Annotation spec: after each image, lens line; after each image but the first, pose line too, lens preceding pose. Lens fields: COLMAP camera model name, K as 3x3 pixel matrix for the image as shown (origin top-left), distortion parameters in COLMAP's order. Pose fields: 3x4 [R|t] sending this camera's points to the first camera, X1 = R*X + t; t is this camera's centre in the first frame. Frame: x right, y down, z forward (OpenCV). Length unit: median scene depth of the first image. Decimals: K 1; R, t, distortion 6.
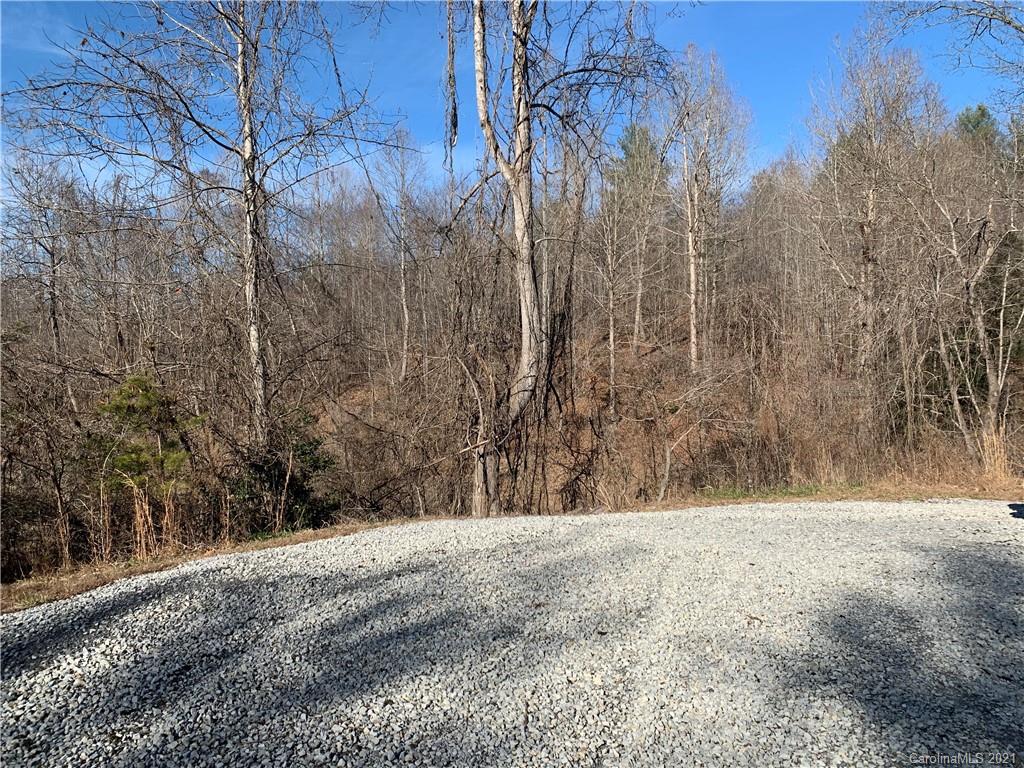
lens RADIAL K [[775.8, 0, 512.2], [0, 775.8, 383.9], [0, 0, 1]] dist [-0.019989, -0.019215]
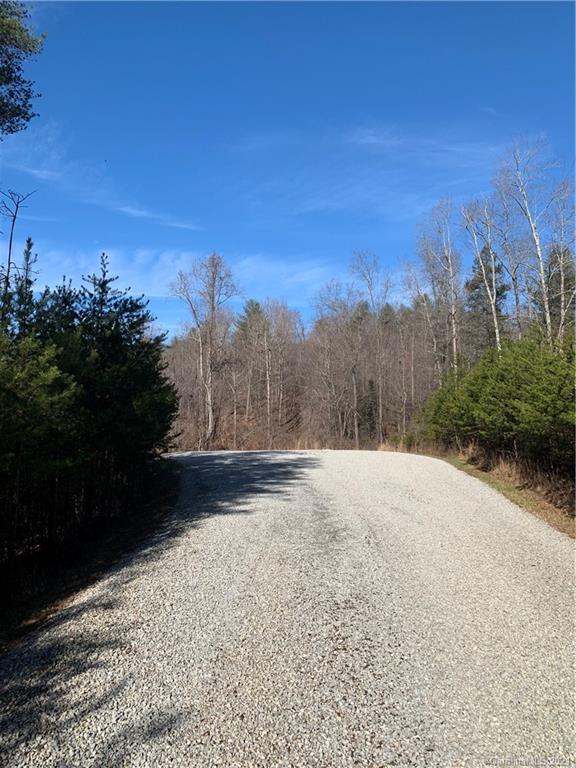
lens RADIAL K [[581.8, 0, 285.4], [0, 581.8, 391.6], [0, 0, 1]] dist [-0.019989, -0.019215]
pose [[0.982045, 0.011884, 0.188273, -0.189385], [-0.000058, 0.998033, -0.062692, -0.021636], [-0.188648, 0.061555, 0.980114, -2.398847]]
